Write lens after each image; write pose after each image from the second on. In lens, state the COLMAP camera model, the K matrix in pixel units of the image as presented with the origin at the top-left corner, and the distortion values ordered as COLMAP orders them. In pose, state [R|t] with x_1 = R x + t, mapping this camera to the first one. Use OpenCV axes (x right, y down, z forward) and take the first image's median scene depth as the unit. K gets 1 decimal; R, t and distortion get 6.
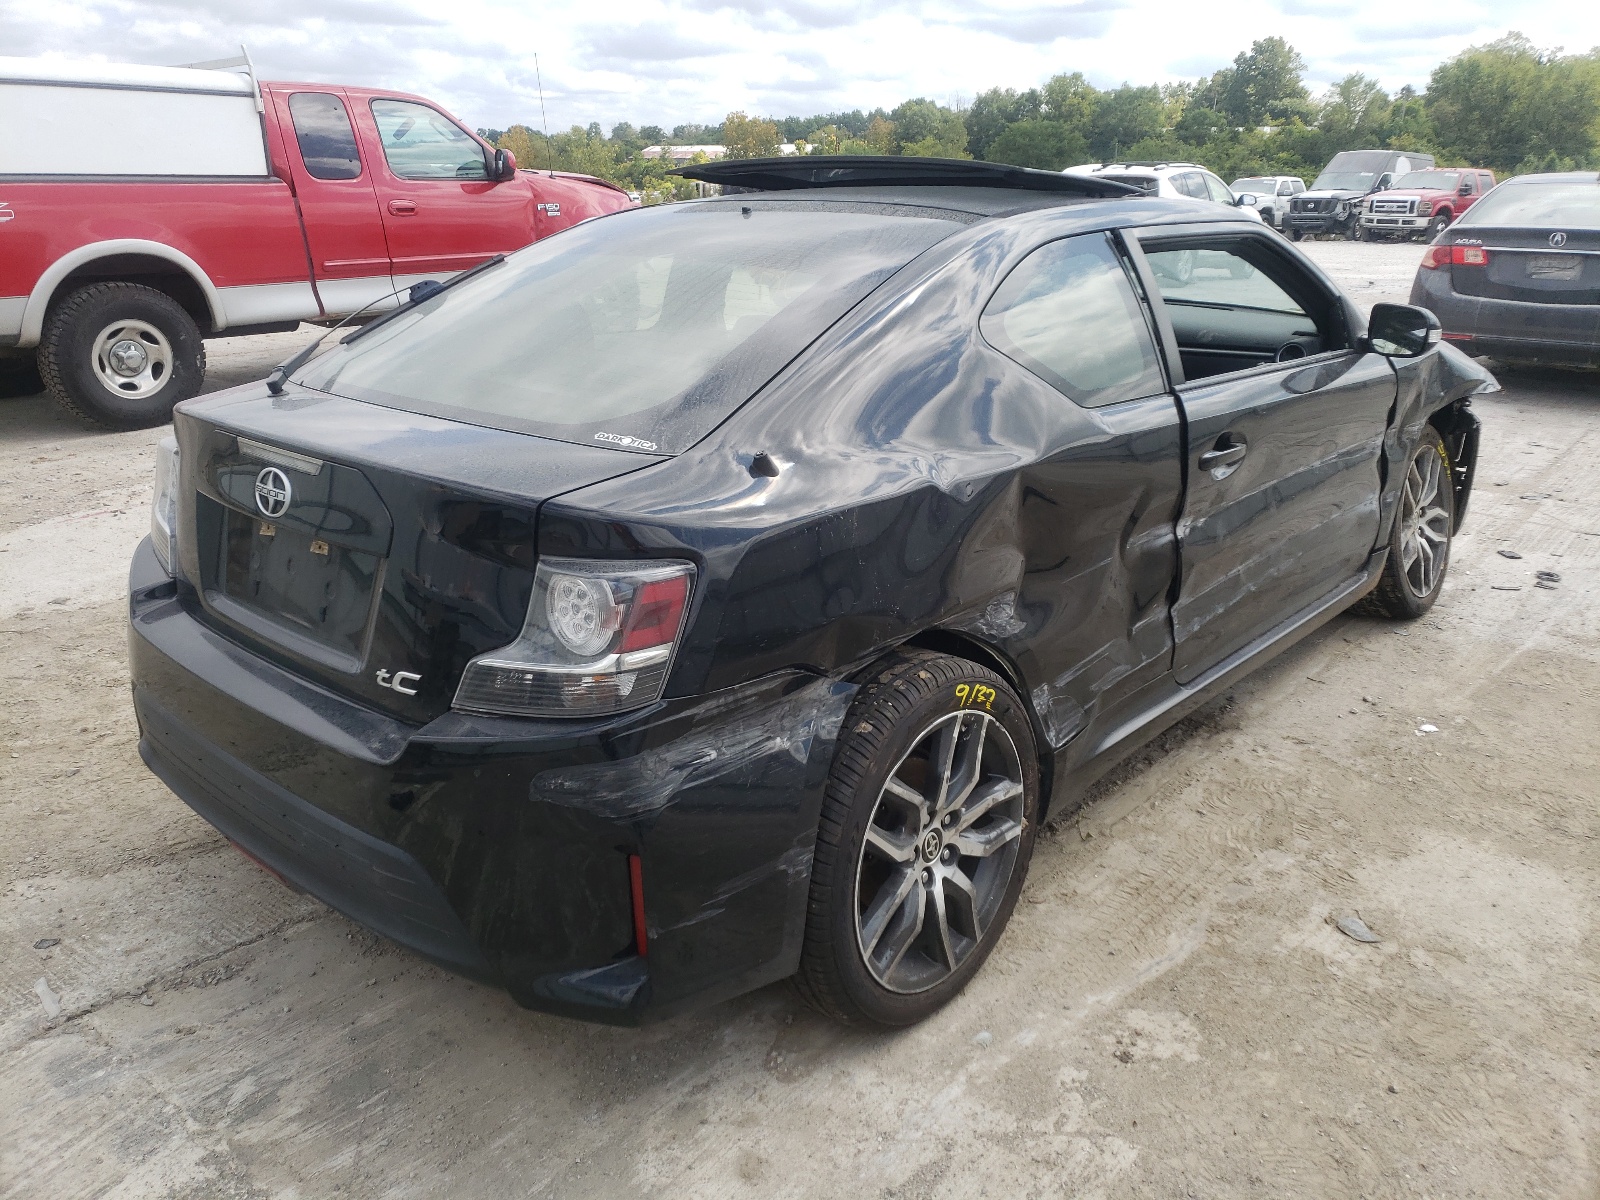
lens RADIAL K [[1232.8, 0, 791.3], [0, 1232.8, 566.4], [0, 0, 1]] dist [0.026138, -0.005813]
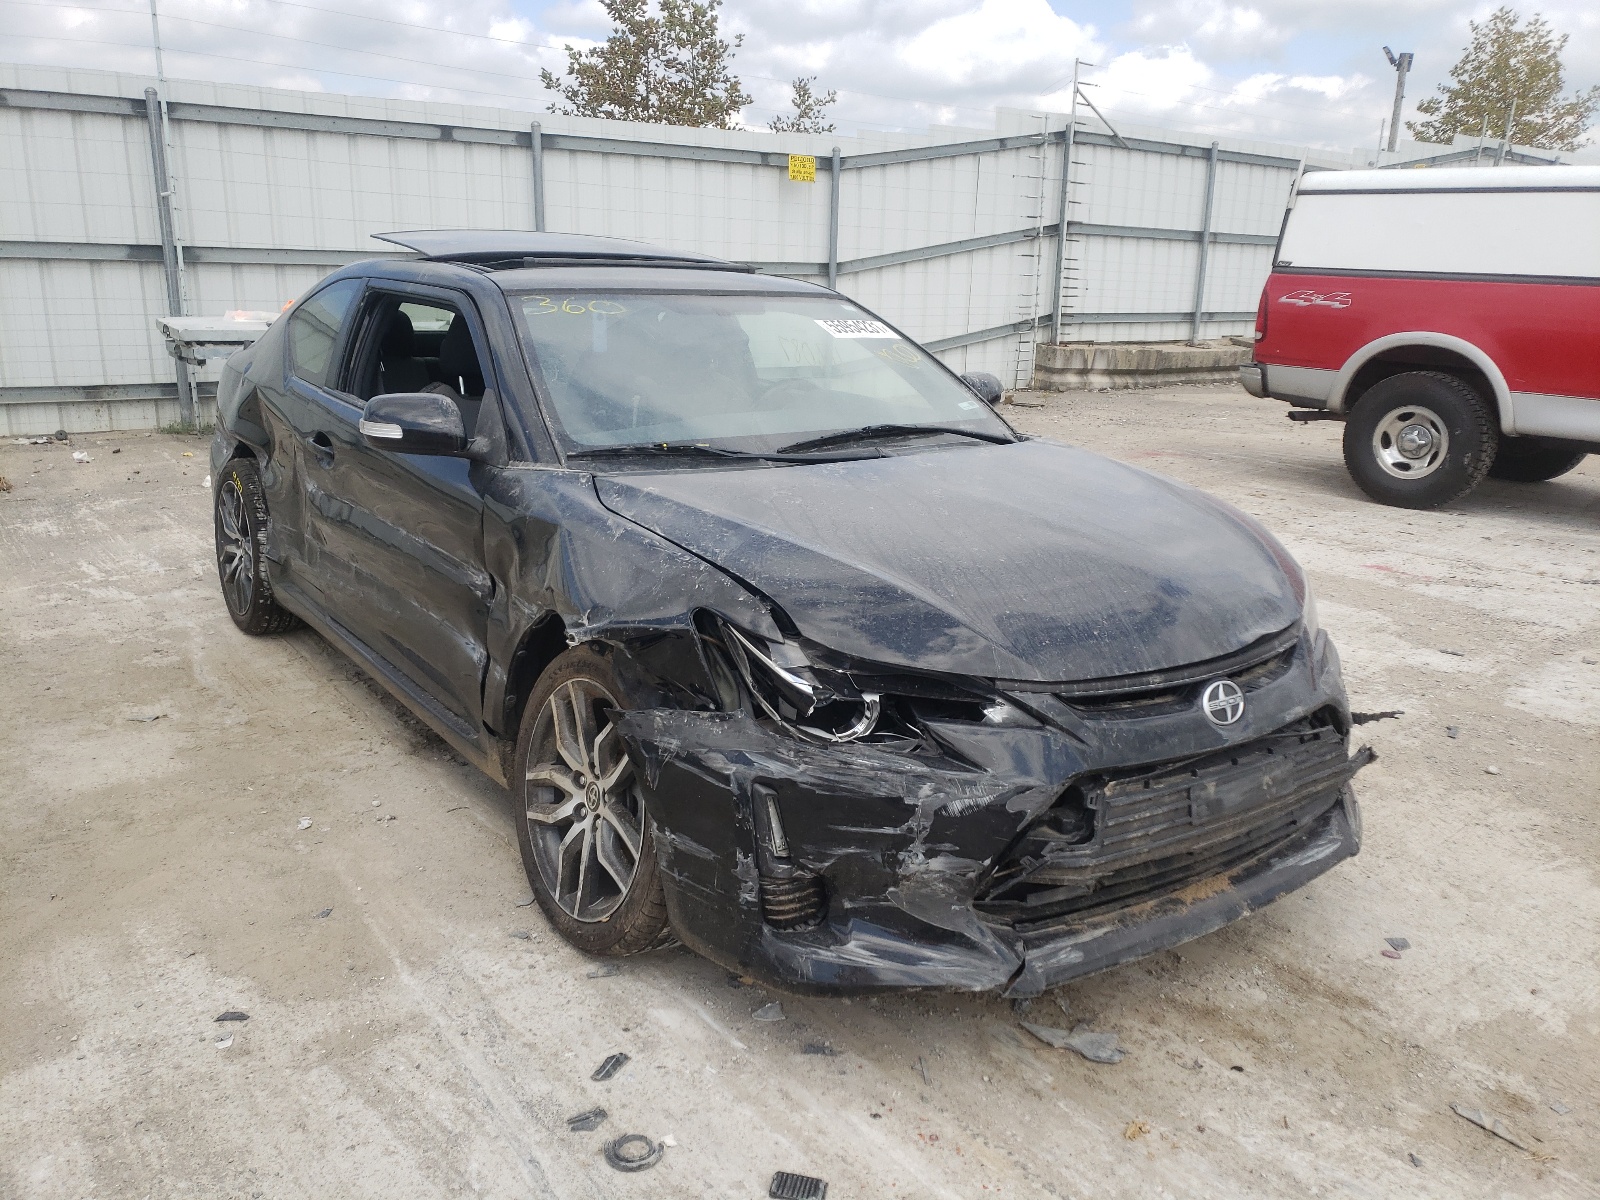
lens RADIAL K [[1232.8, 0, 791.3], [0, 1232.8, 566.4], [0, 0, 1]] dist [0.026138, -0.005813]
pose [[-0.184047, 0.241495, -0.952789, 1.341484], [-0.327059, 0.899066, 0.291055, -0.455832], [0.926908, 0.365186, -0.086488, 1.401403]]
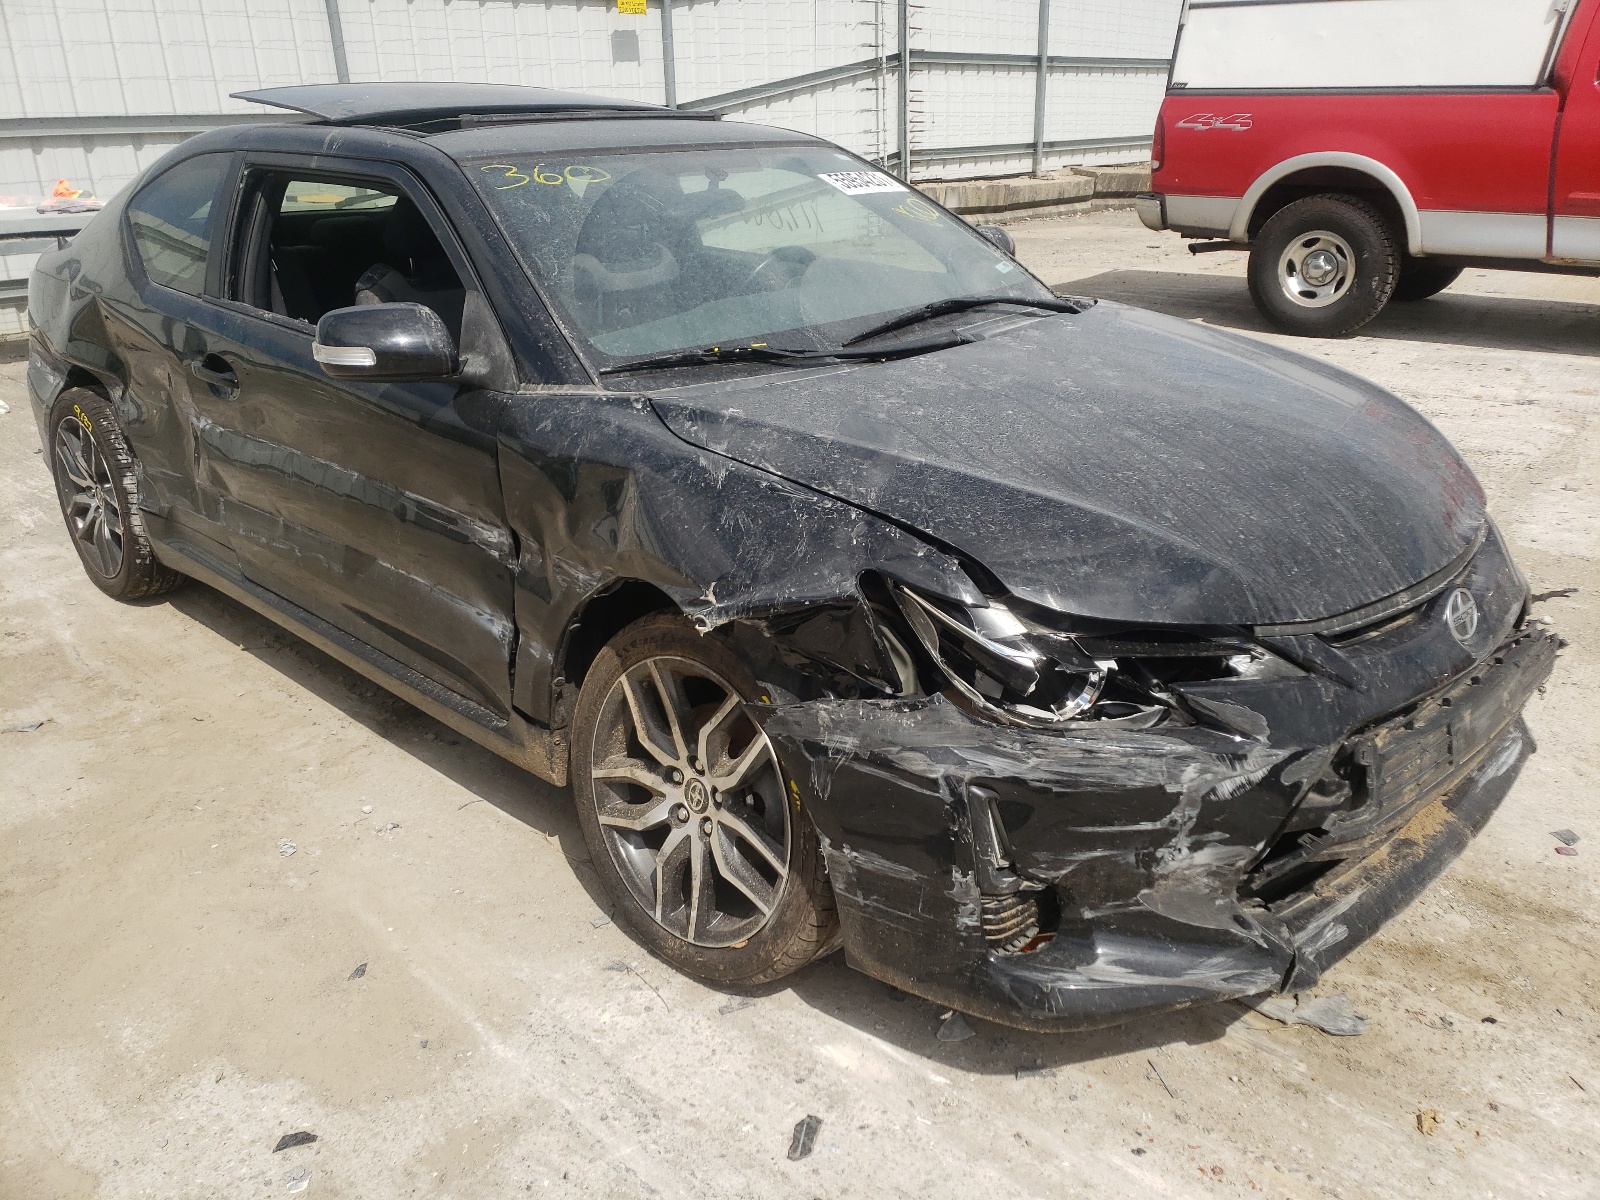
lens RADIAL K [[1232.8, 0, 791.3], [0, 1232.8, 566.4], [0, 0, 1]] dist [0.026138, -0.005813]
pose [[-0.014922, 0.360963, -0.932461, 1.200349], [-0.294081, 0.889733, 0.349130, -0.396397], [0.955664, 0.279428, 0.092875, 1.218806]]
